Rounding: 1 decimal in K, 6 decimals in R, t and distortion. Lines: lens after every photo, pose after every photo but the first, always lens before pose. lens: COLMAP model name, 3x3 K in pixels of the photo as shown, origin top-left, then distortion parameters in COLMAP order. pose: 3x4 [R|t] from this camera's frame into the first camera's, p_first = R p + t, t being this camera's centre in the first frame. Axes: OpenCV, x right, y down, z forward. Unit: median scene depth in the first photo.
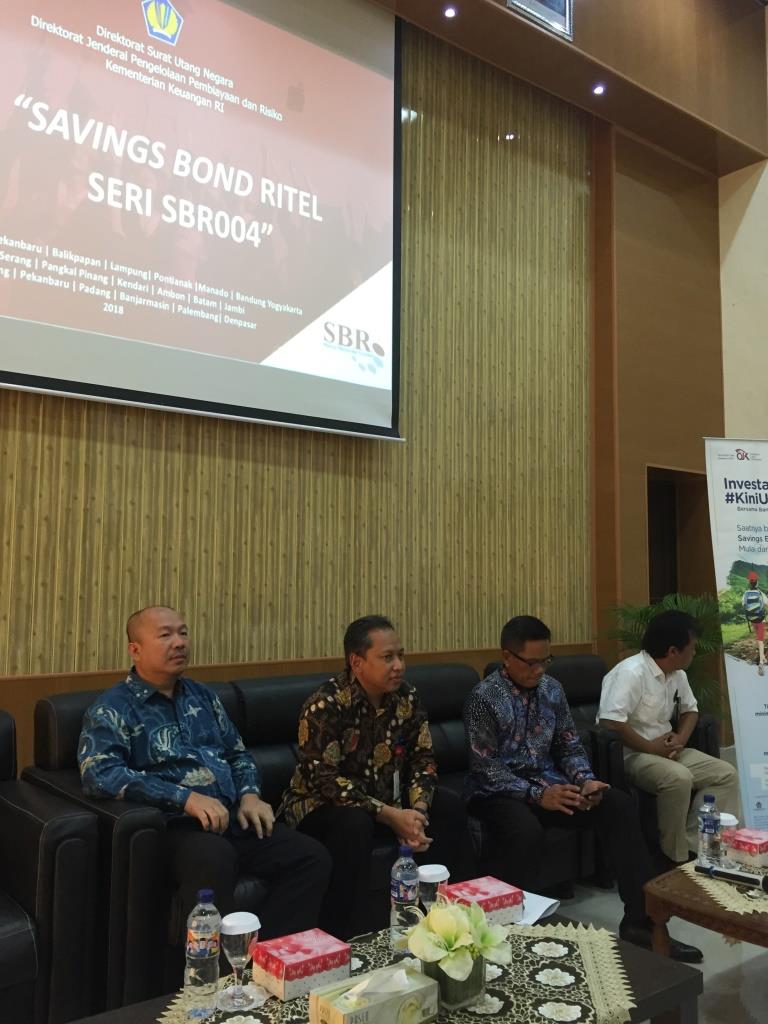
lens RADIAL K [[873.7, 0, 384.0], [0, 873.7, 512.0], [0, 0, 1]] dist [0.068986, -0.104625]
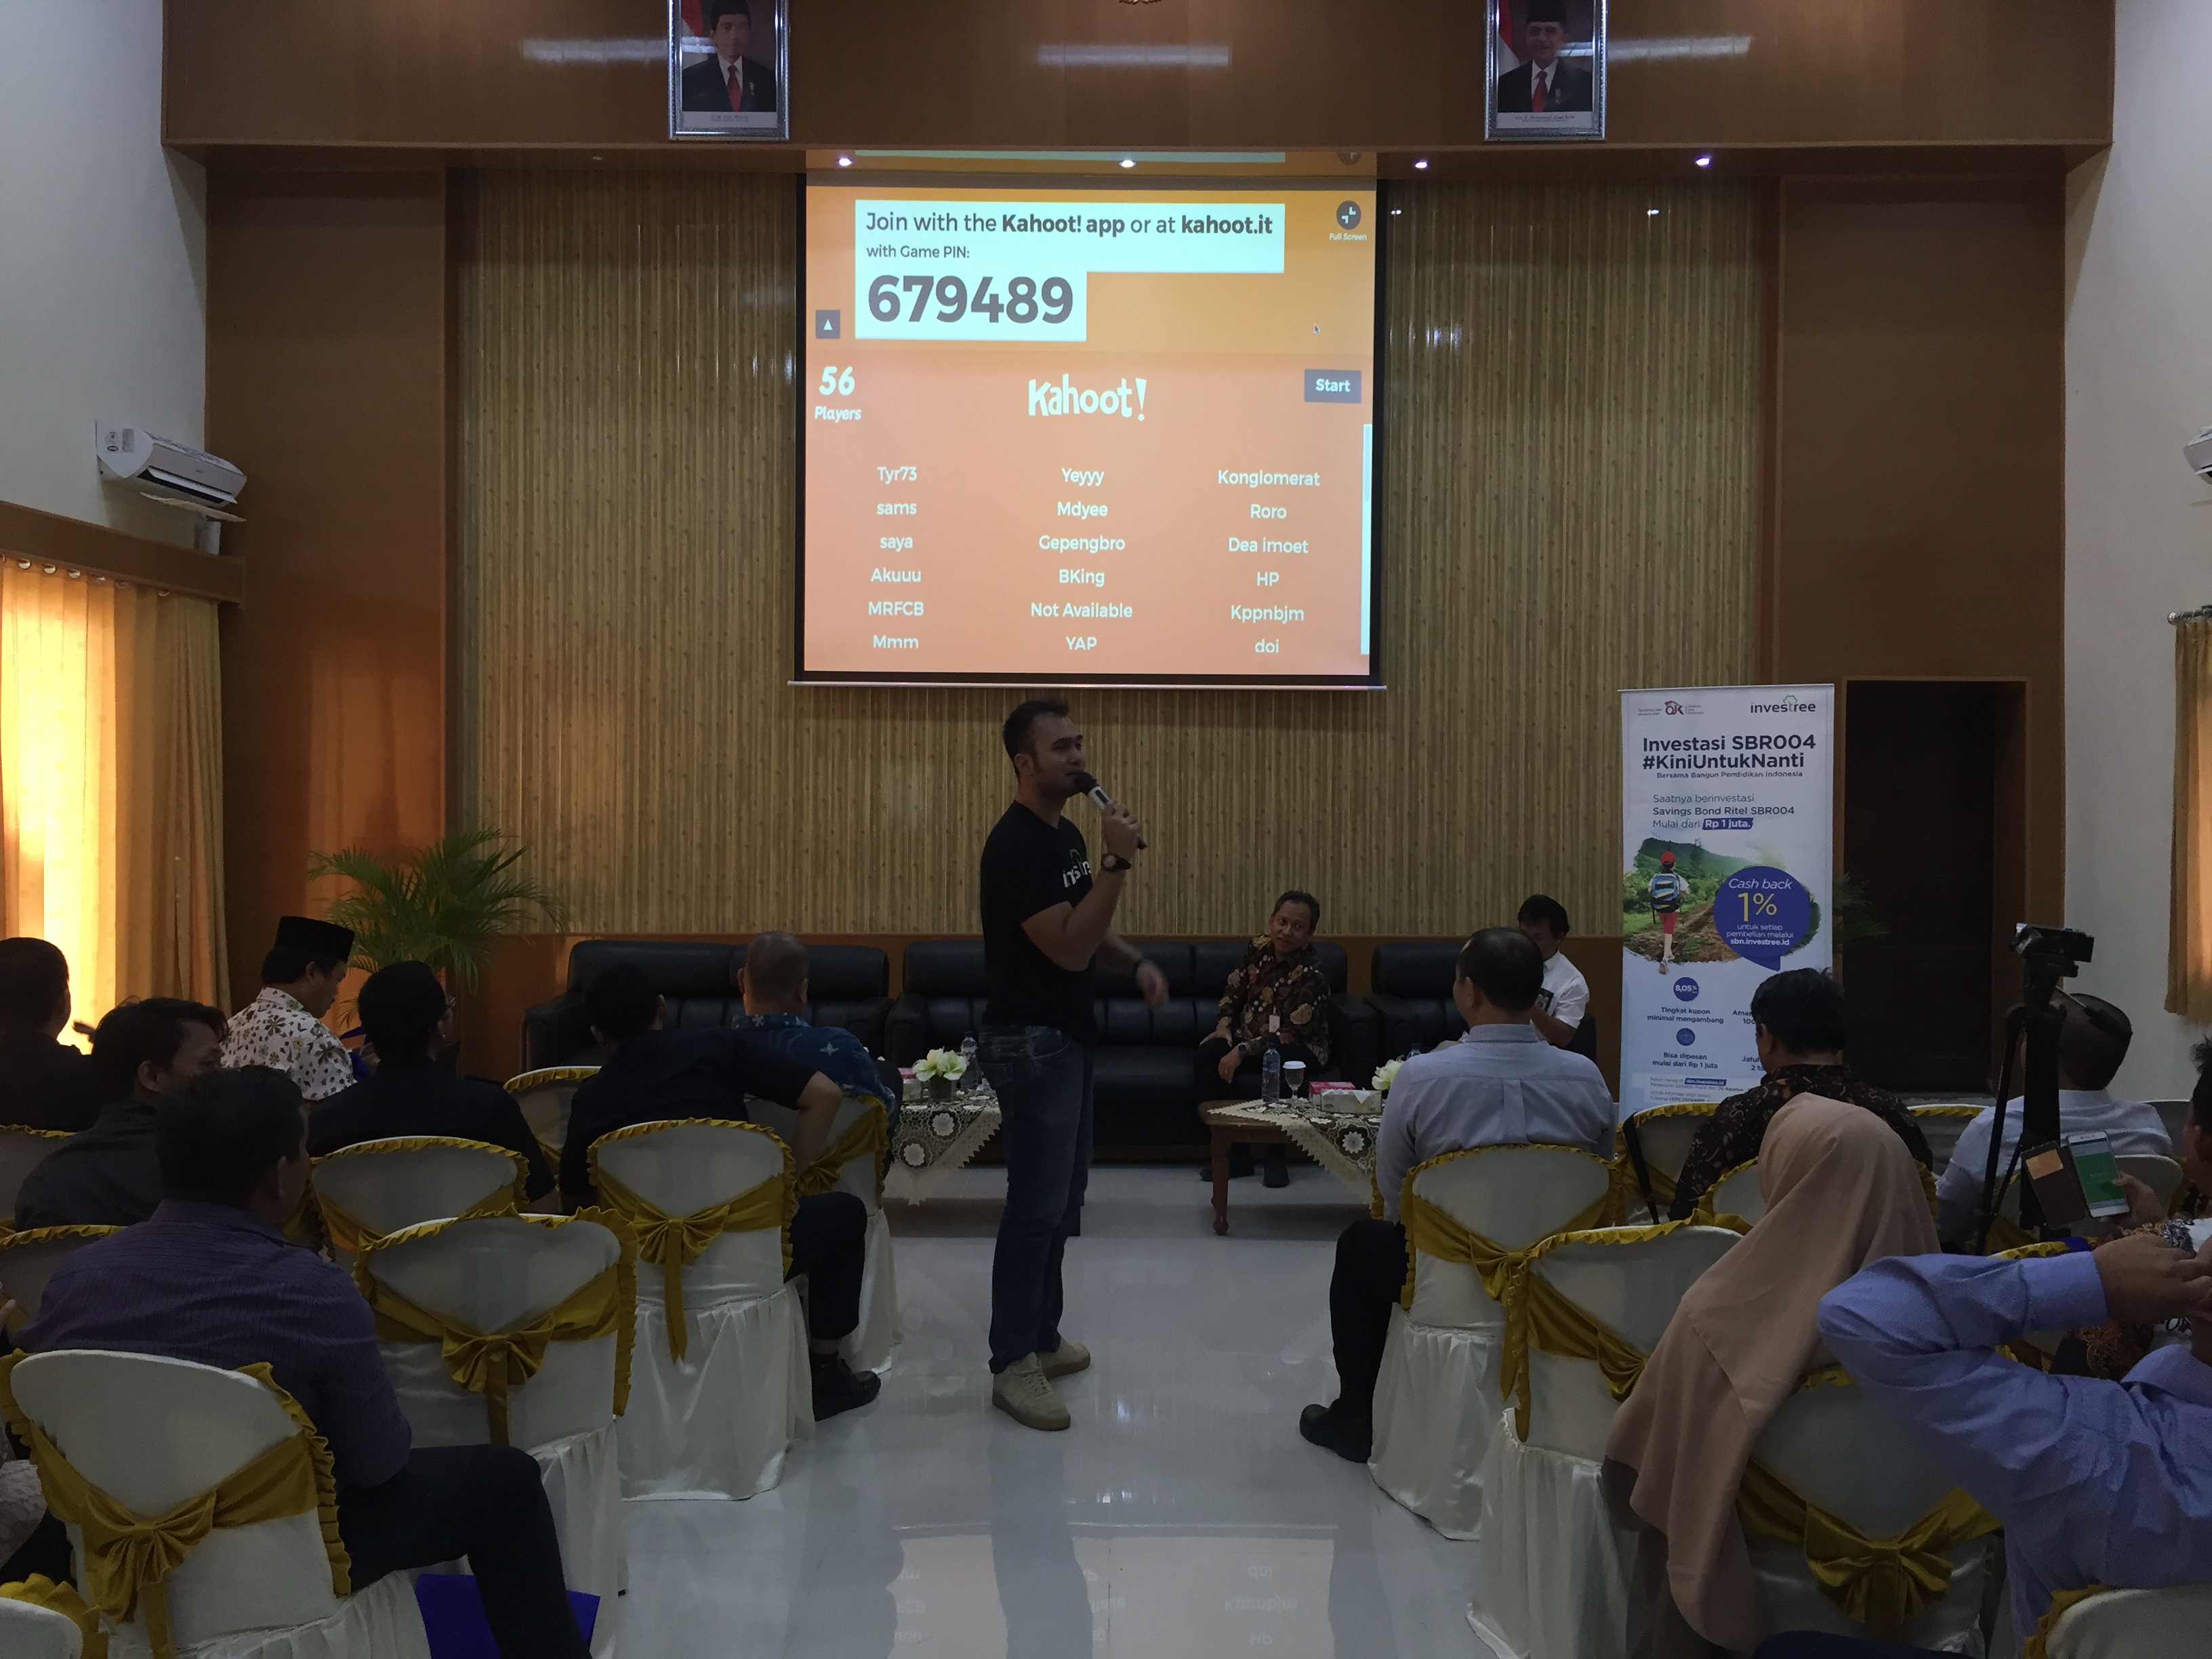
lens RADIAL K [[1901.9, 0, 1105.2], [0, 1901.9, 817.6], [0, 0, 1]] dist [0.065864, -0.077421]
pose [[0.782195, 0.006074, -0.623004, 1.134967], [0.050190, 0.996088, 0.072727, -0.123043], [0.621008, -0.088155, 0.778831, -0.738900]]
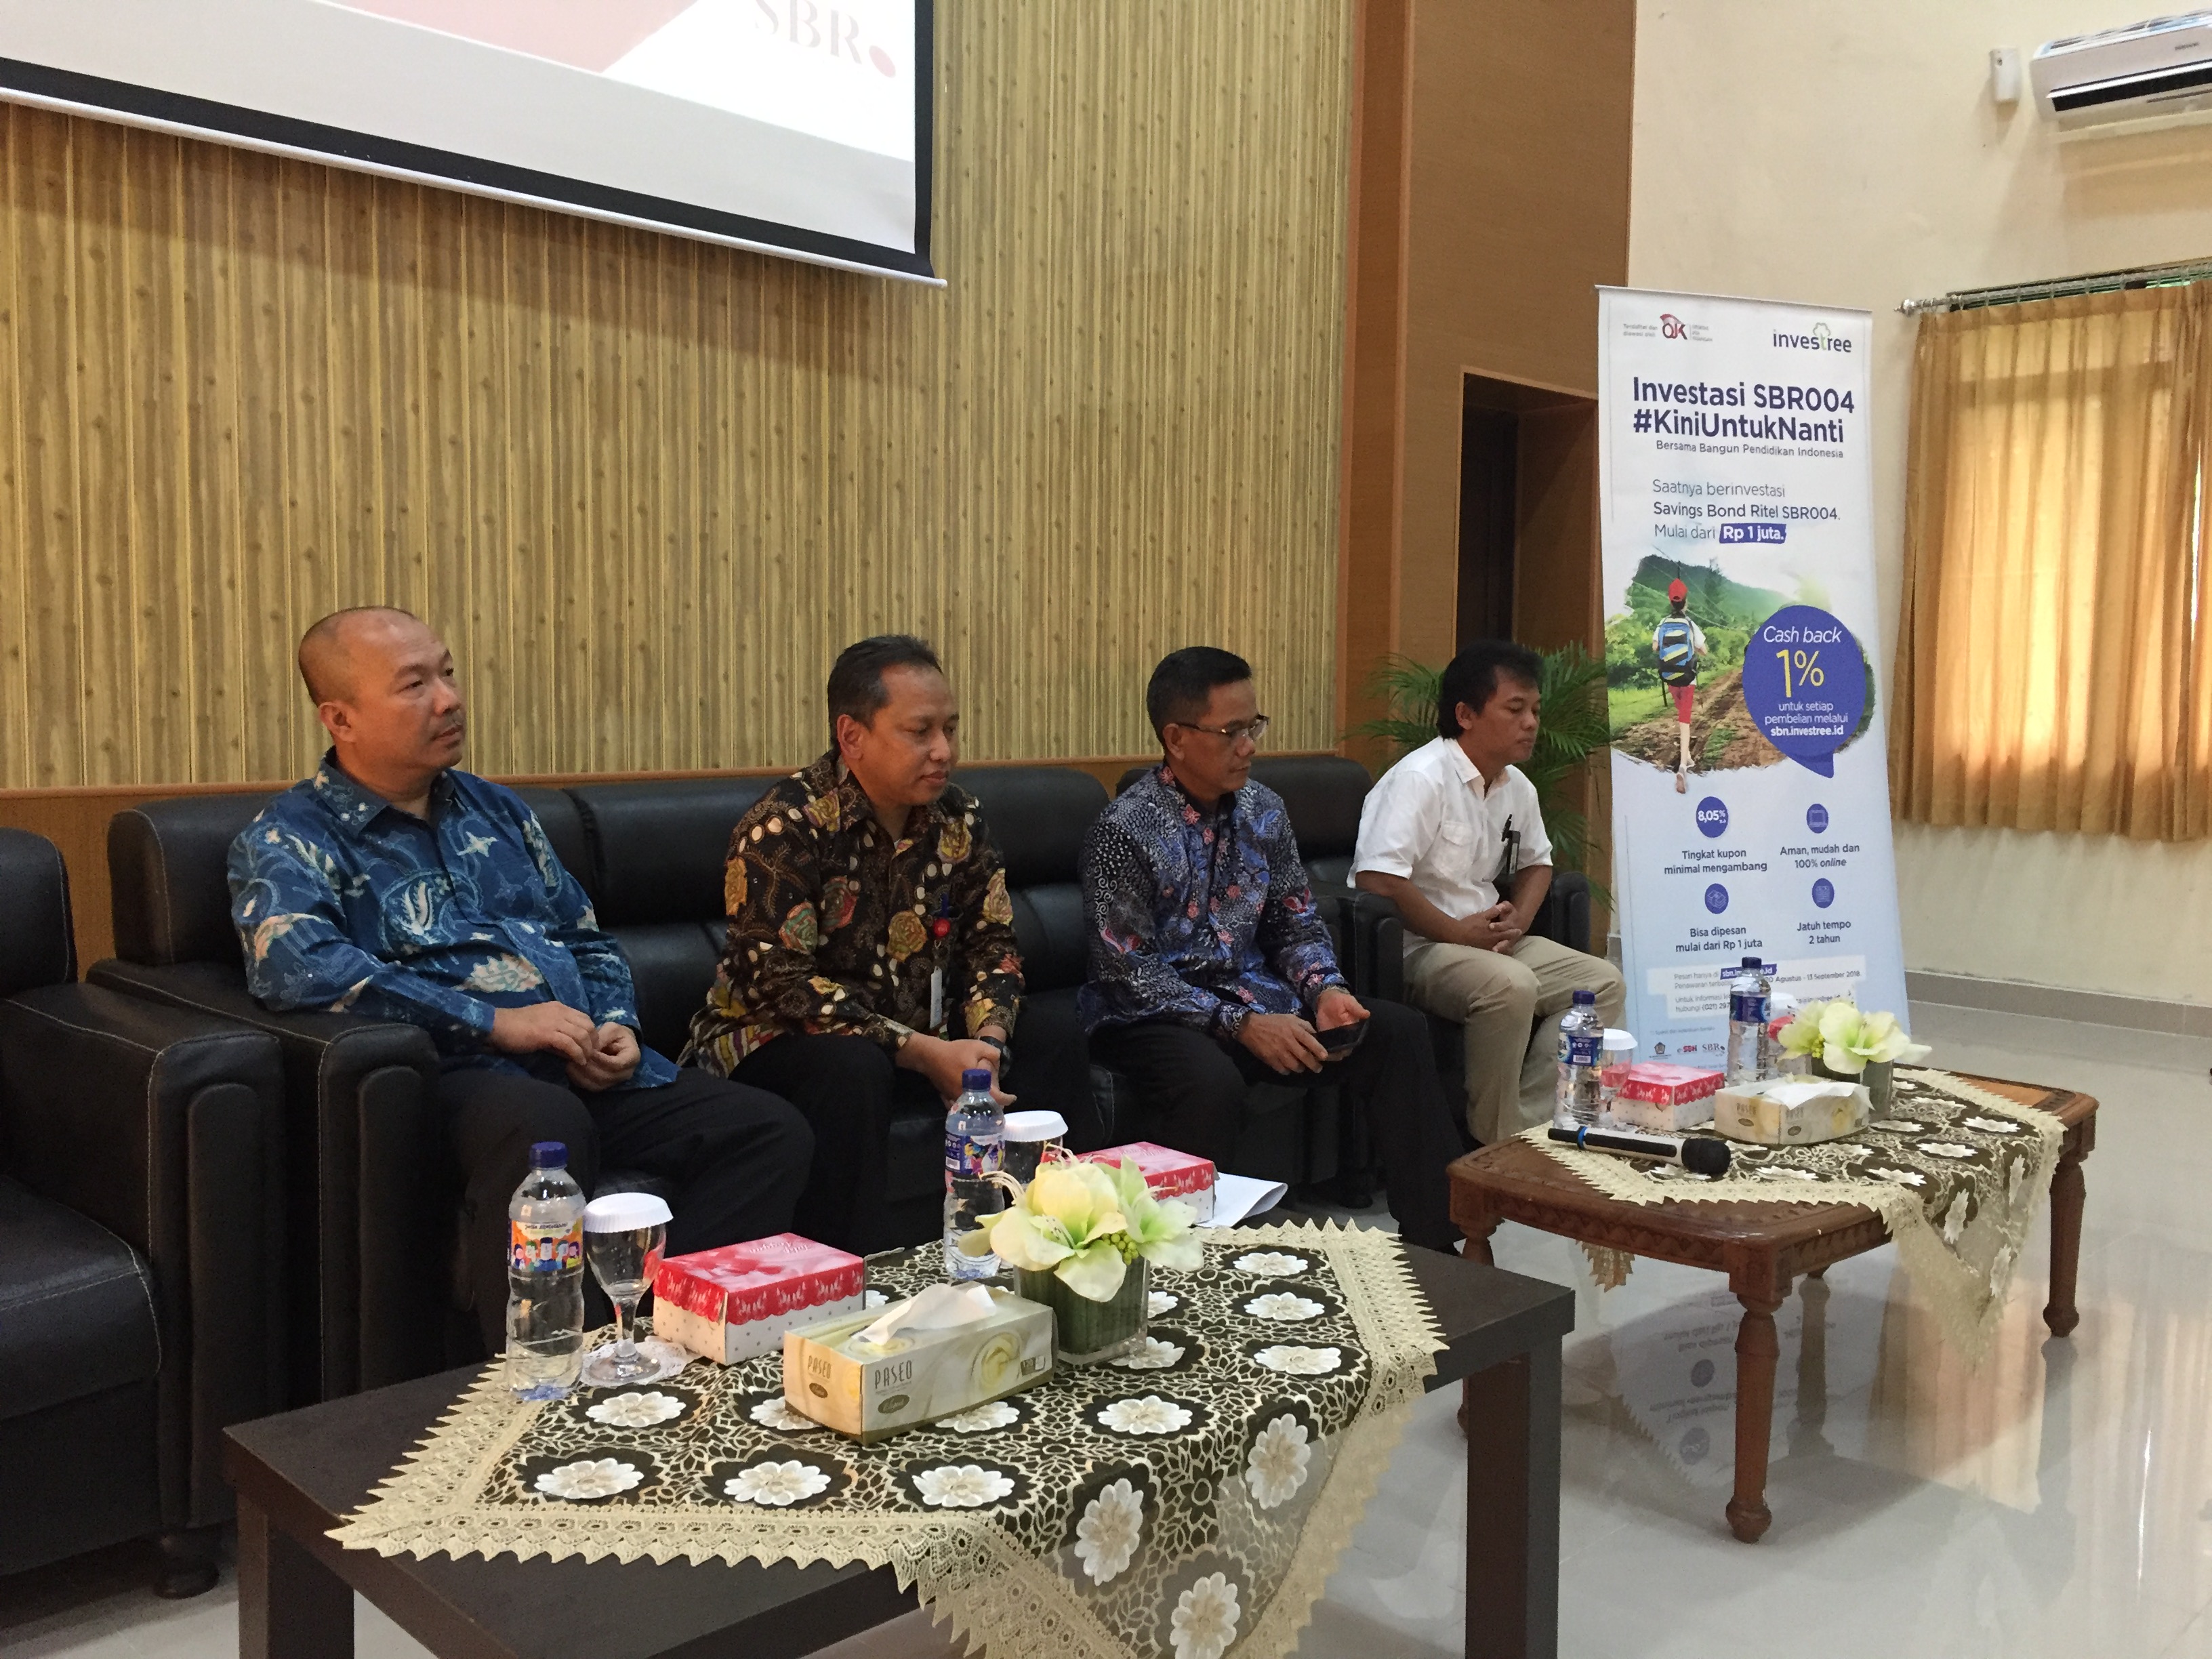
lens RADIAL K [[1887.3, 0, 1104.4], [0, 1887.3, 832.8], [0, 0, 1]] dist [0.068986, -0.104625]
pose [[0.992756, -0.004861, 0.120046, -0.013257], [-0.014525, 0.986996, 0.160085, 0.043357], [-0.119263, -0.160669, 0.979776, 0.010242]]
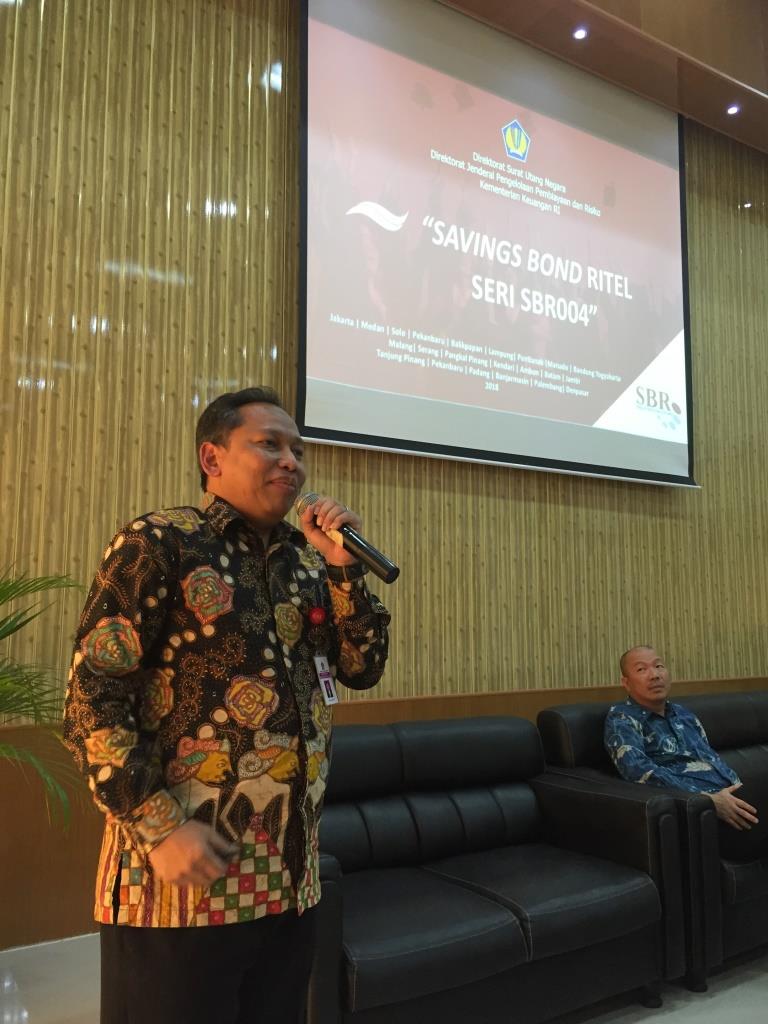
lens RADIAL K [[880.4, 0, 384.0], [0, 880.4, 512.0], [0, 0, 1]] dist [0.065864, -0.077421]
pose [[0.996162, -0.018580, -0.085539, -0.333277], [0.015360, 0.999154, -0.038147, -0.016191], [0.086175, 0.036687, 0.995604, -0.187436]]
